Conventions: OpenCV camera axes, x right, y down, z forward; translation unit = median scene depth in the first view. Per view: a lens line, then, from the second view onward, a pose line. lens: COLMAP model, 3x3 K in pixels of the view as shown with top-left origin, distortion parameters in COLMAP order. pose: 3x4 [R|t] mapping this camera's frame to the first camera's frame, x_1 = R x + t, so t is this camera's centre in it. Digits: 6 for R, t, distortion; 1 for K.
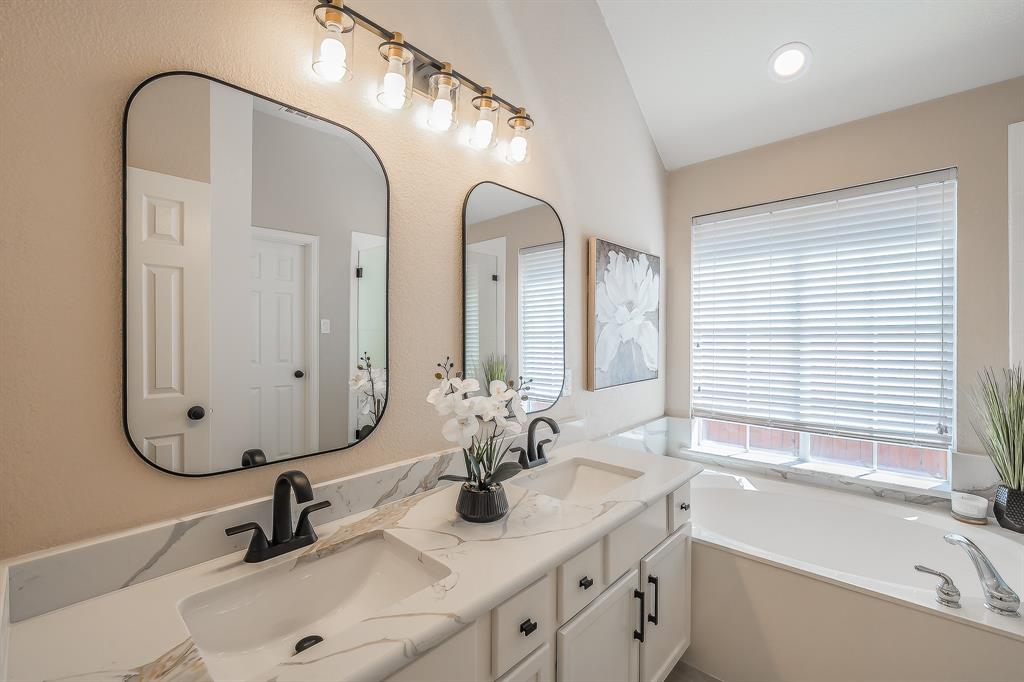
lens RADIAL K [[452.5, 0, 512.0], [0, 452.5, 341.0], [0, 0, 1]] dist [0.017125, -0.000011]
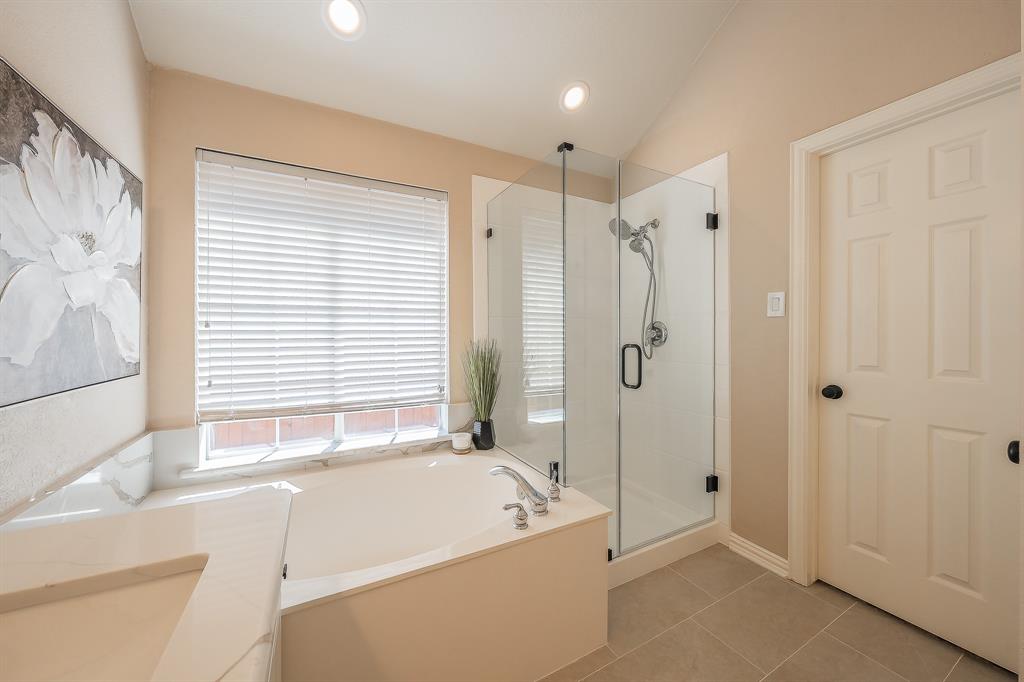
lens RADIAL K [[365.7, 0, 520.7], [0, 365.7, 337.0], [0, 0, 1]] dist [-0.000580, 0.000093]
pose [[0.336154, -0.003410, 0.941801, 0.024857], [0.009842, 0.999952, 0.000108, 0.040552], [-0.941756, 0.009233, 0.336171, 0.380690]]
